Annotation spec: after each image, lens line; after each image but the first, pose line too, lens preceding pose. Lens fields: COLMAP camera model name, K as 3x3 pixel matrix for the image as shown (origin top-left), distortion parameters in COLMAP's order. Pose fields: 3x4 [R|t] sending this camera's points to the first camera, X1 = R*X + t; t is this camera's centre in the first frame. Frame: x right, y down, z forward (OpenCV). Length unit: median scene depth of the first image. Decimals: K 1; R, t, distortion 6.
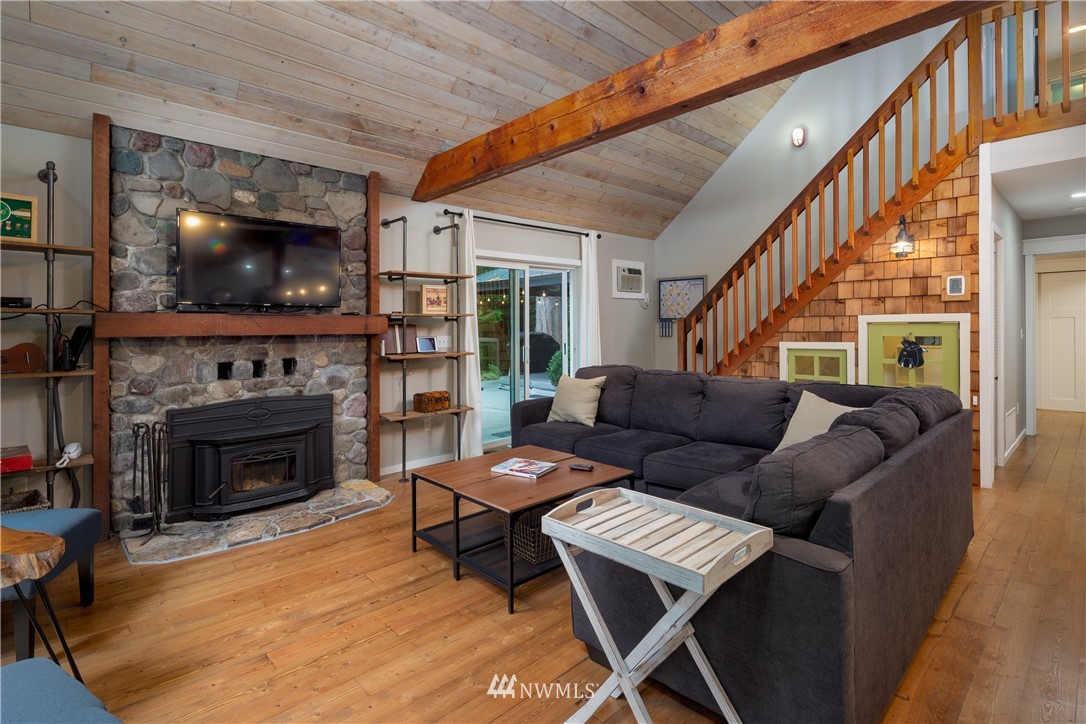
lens RADIAL K [[525.0, 0, 543.2], [0, 525.0, 327.7], [0, 0, 1]] dist [-0.001606, -0.000489]
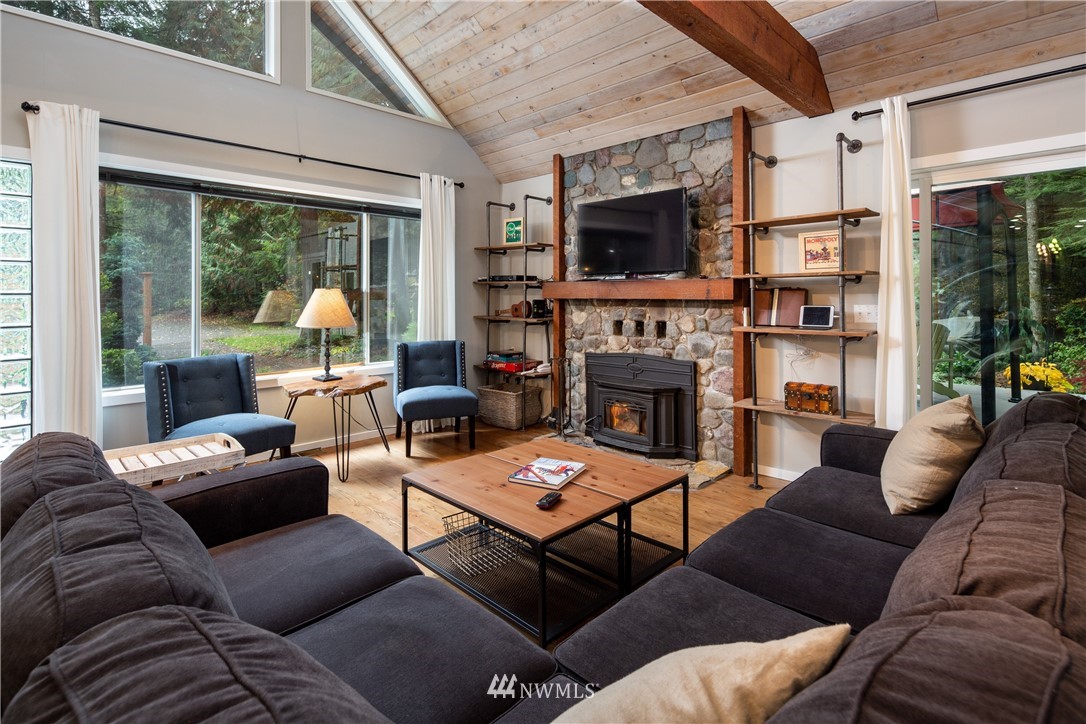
lens RADIAL K [[539.8, 0, 545.6], [0, 539.8, 293.9], [0, 0, 1]] dist [-0.001392, -0.000009]
pose [[0.029165, 0.003993, -0.999567, 0.587338], [-0.000702, 0.999992, 0.003974, -0.000865], [0.999574, 0.000586, 0.029167, 0.725746]]
